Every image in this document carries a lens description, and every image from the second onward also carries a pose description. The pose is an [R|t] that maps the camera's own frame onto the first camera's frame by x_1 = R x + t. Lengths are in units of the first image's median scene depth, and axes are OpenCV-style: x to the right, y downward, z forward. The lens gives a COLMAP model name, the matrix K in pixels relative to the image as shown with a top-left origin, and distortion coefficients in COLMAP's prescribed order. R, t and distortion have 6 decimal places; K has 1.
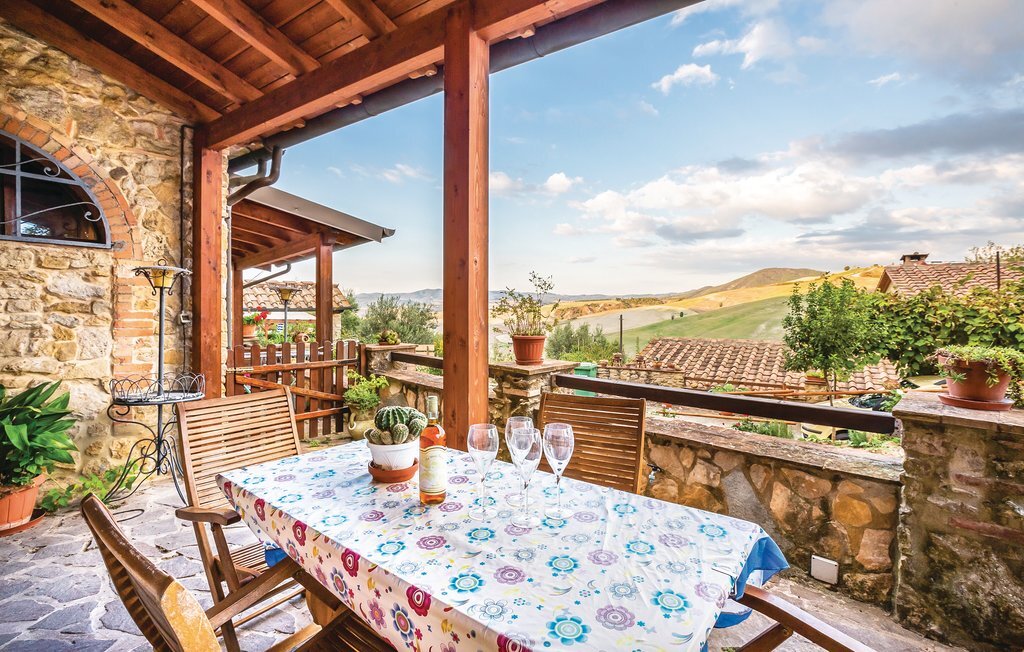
lens RADIAL K [[476.6, 0, 512.0], [0, 476.6, 326.0], [0, 0, 1]] dist [-0.000710, 0.000511]
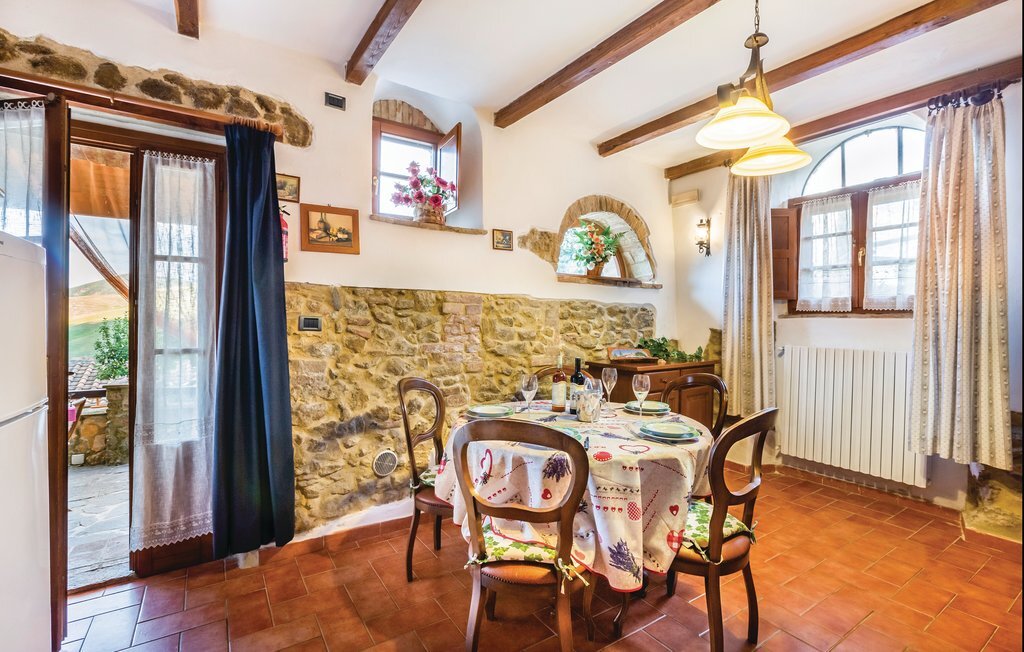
lens RADIAL K [[476.6, 0, 512.0], [0, 476.6, 326.0], [0, 0, 1]] dist [-0.000710, 0.000511]
pose [[0.394651, -0.007531, 0.918800, -0.650511], [0.027733, 0.999608, -0.003719, -0.073116], [-0.918412, 0.026948, 0.394706, -1.910768]]
